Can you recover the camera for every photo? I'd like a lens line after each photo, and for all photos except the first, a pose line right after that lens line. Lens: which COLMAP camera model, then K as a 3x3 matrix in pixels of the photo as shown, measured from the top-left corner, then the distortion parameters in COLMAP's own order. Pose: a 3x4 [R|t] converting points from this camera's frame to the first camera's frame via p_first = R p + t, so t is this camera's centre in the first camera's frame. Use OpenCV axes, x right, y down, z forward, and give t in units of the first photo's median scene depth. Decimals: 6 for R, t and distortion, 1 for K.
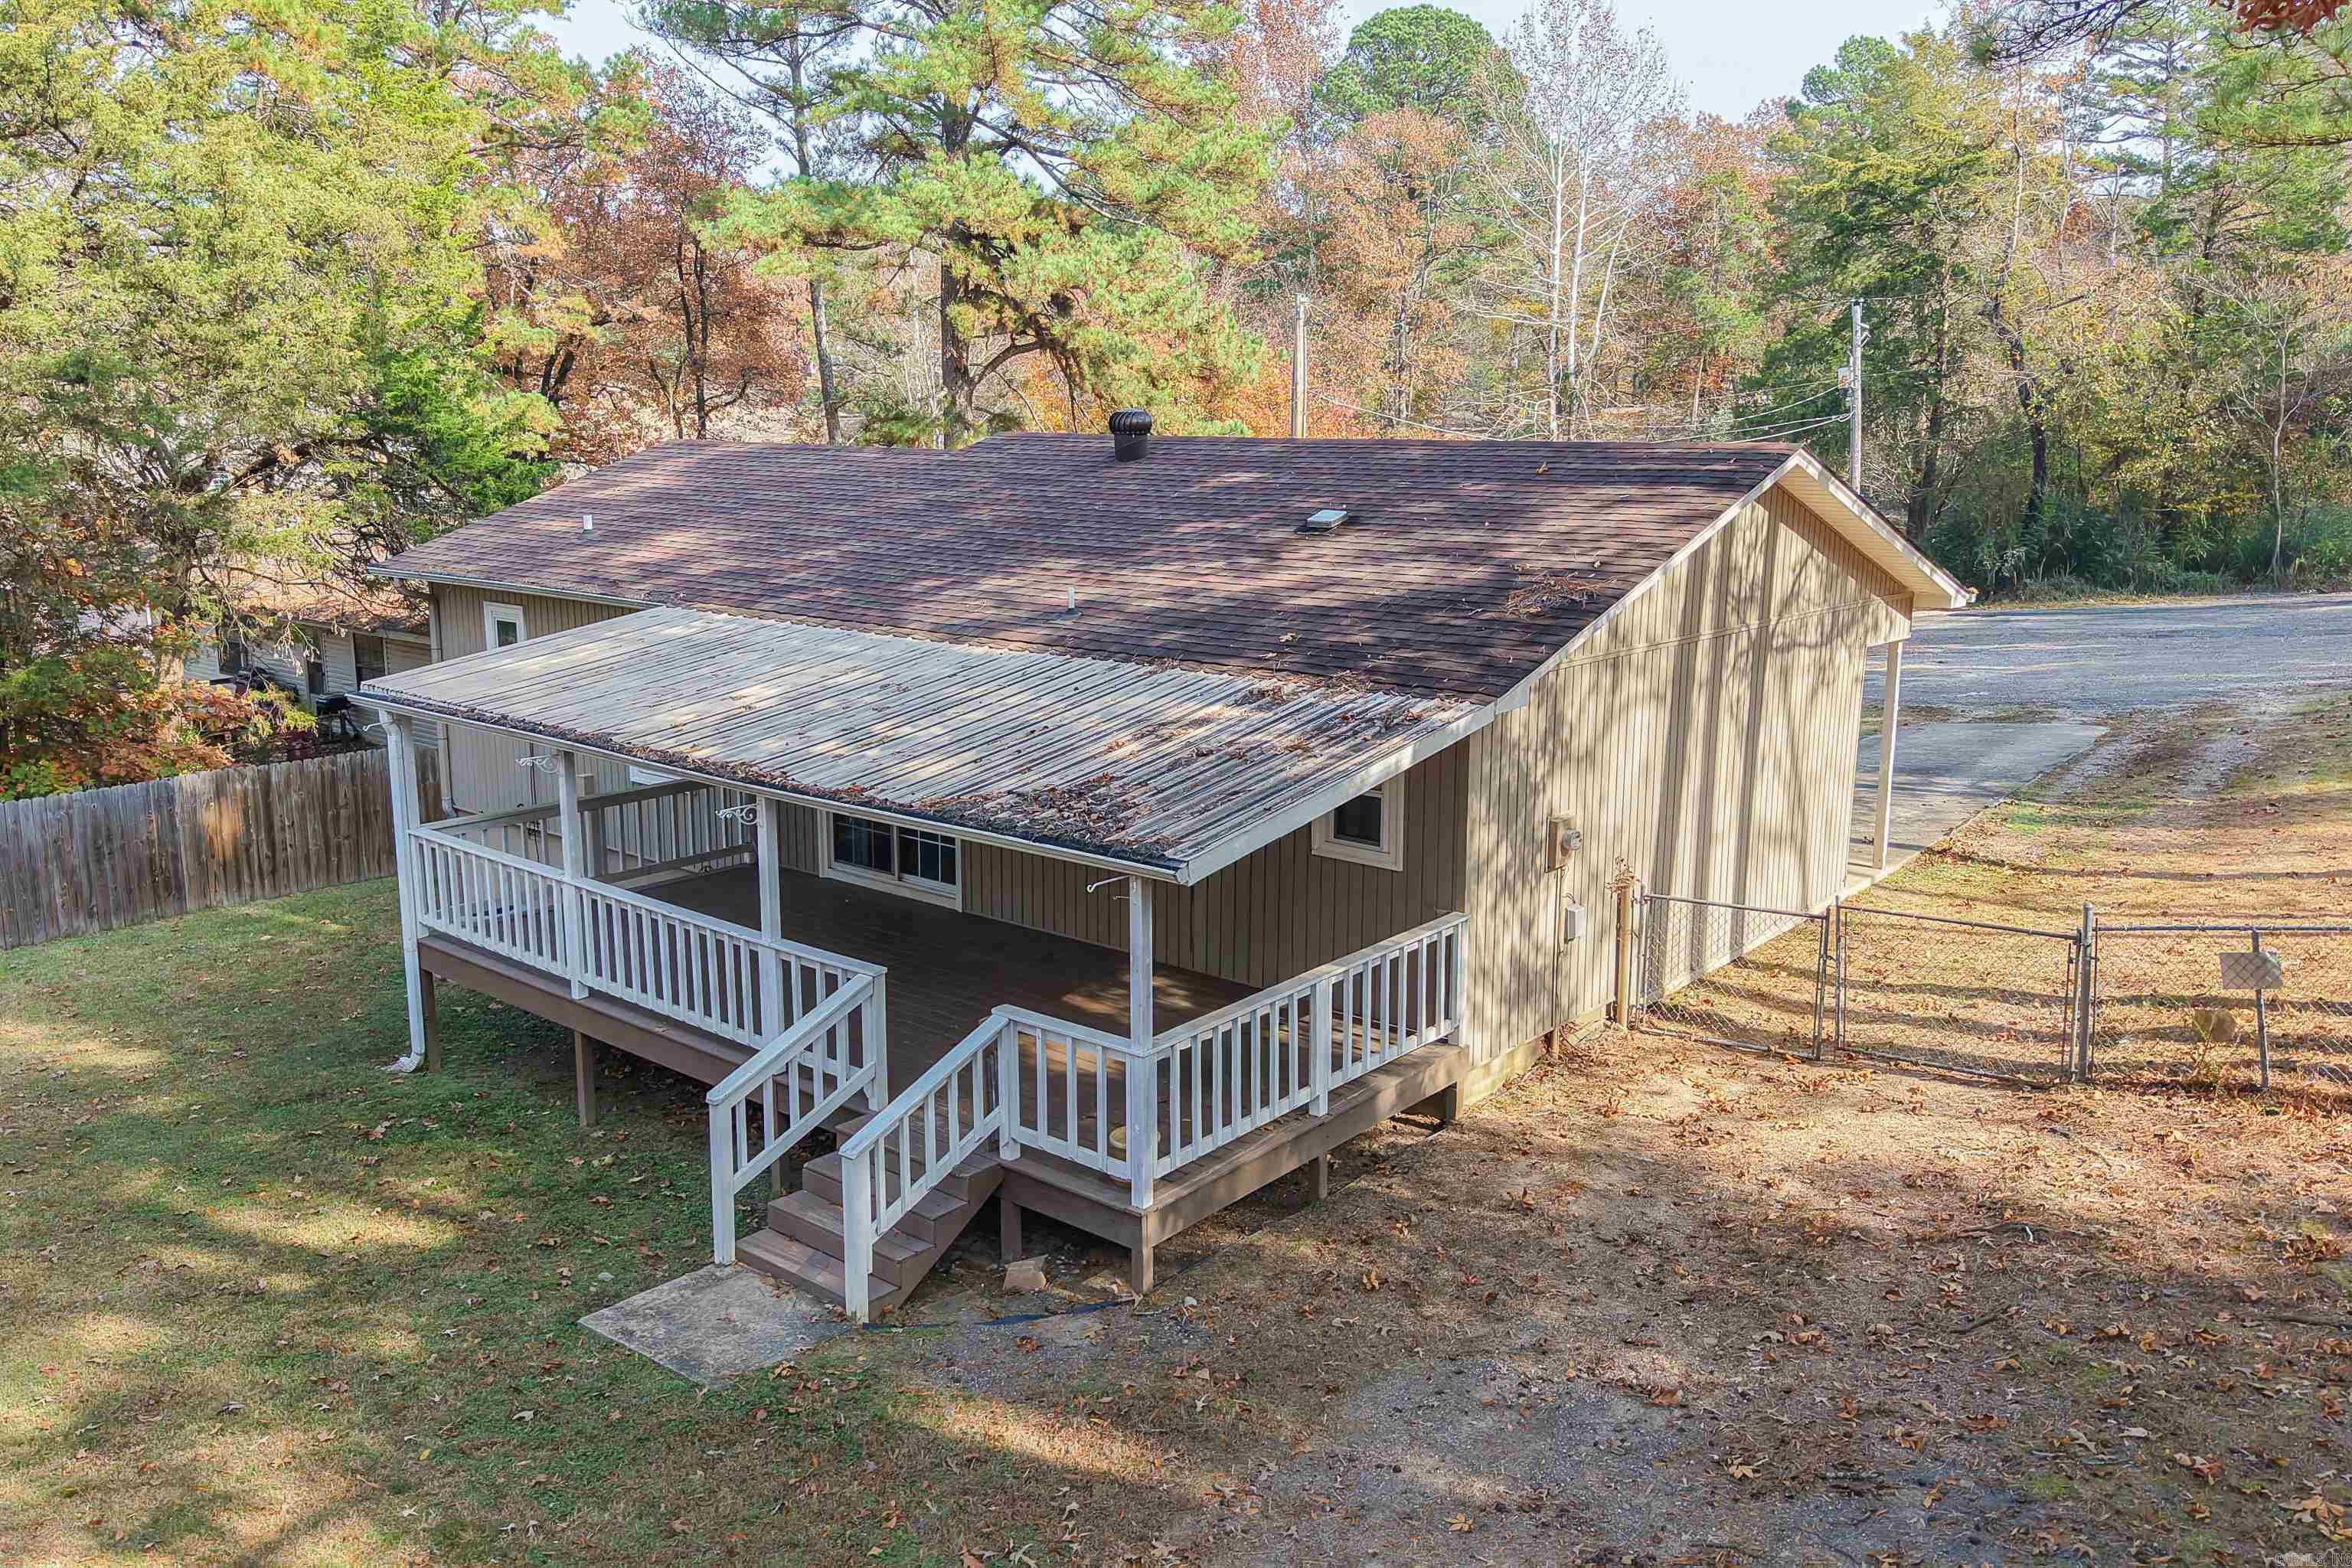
lens RADIAL K [[1863.3, 0, 1180.4], [0, 1863.3, 826.8], [0, 0, 1]] dist [0.075420, -0.004053]
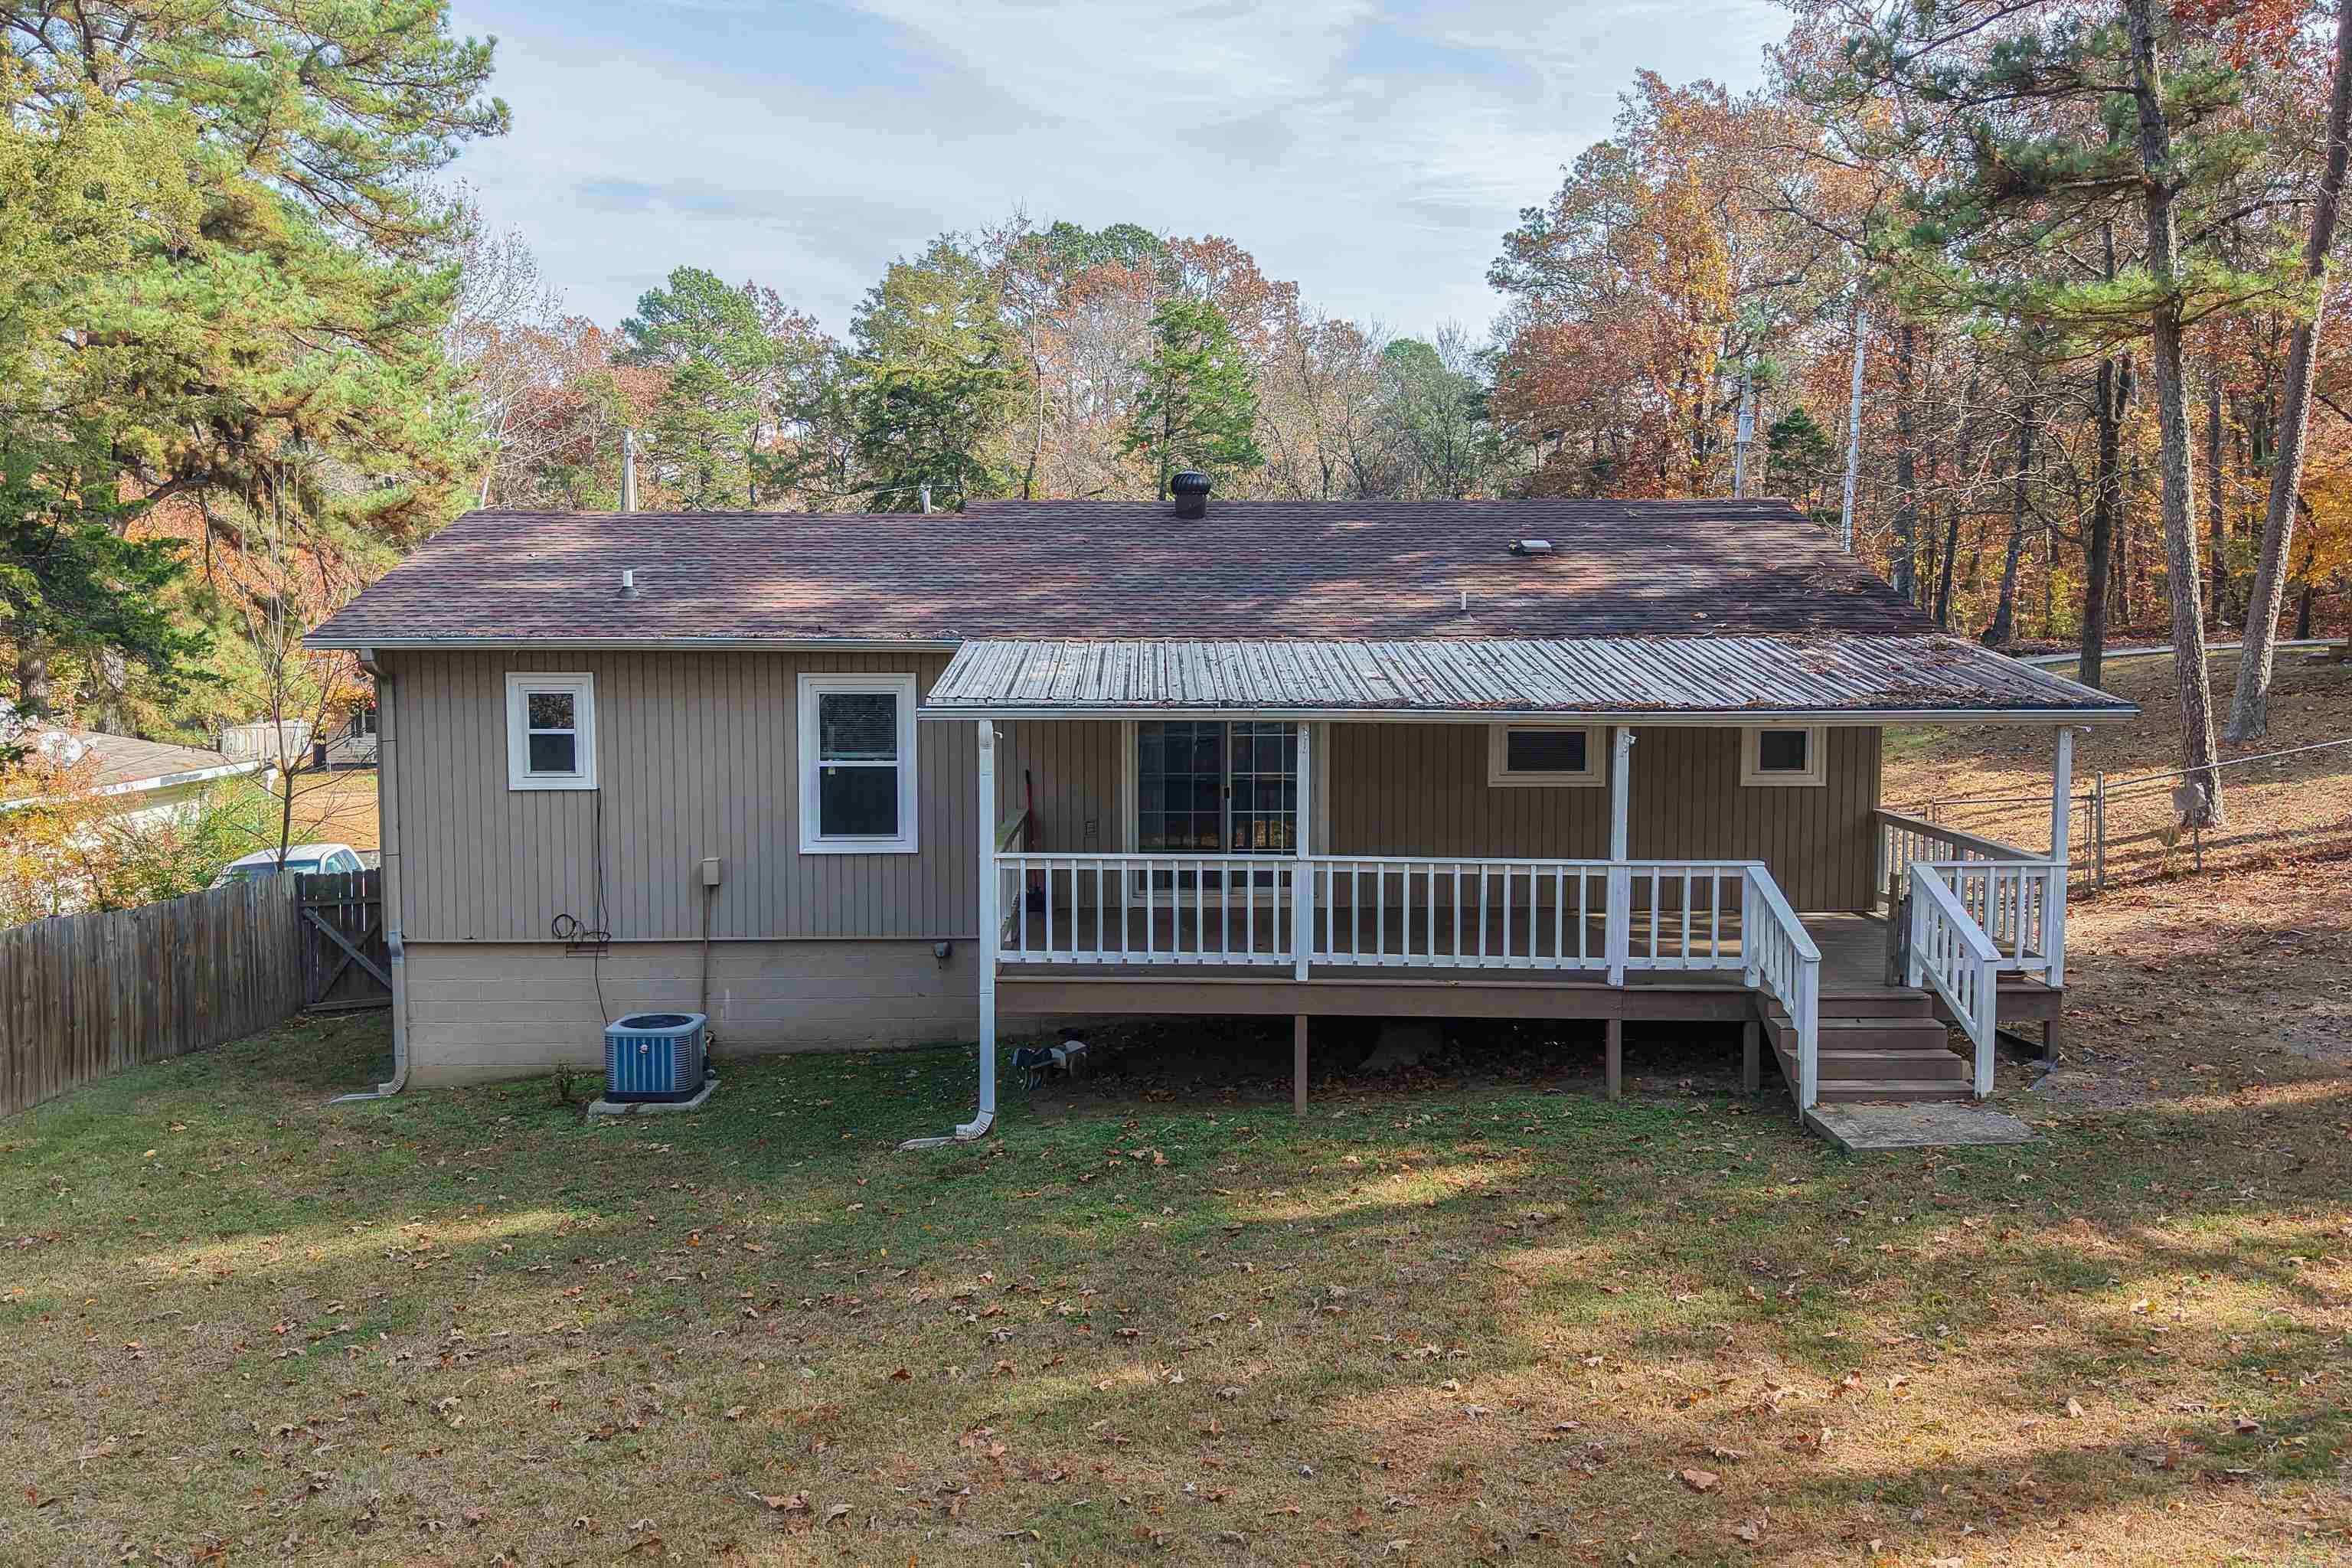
lens RADIAL K [[1904.1, 0, 1176.0], [0, 1904.1, 784.0], [0, 0, 1]] dist [0.010351, -0.005720]
pose [[0.756748, -0.056439, 0.651265, -1.020207], [0.146796, 0.985493, -0.085169, 0.063577], [-0.637011, 0.160055, 0.754056, 0.273350]]
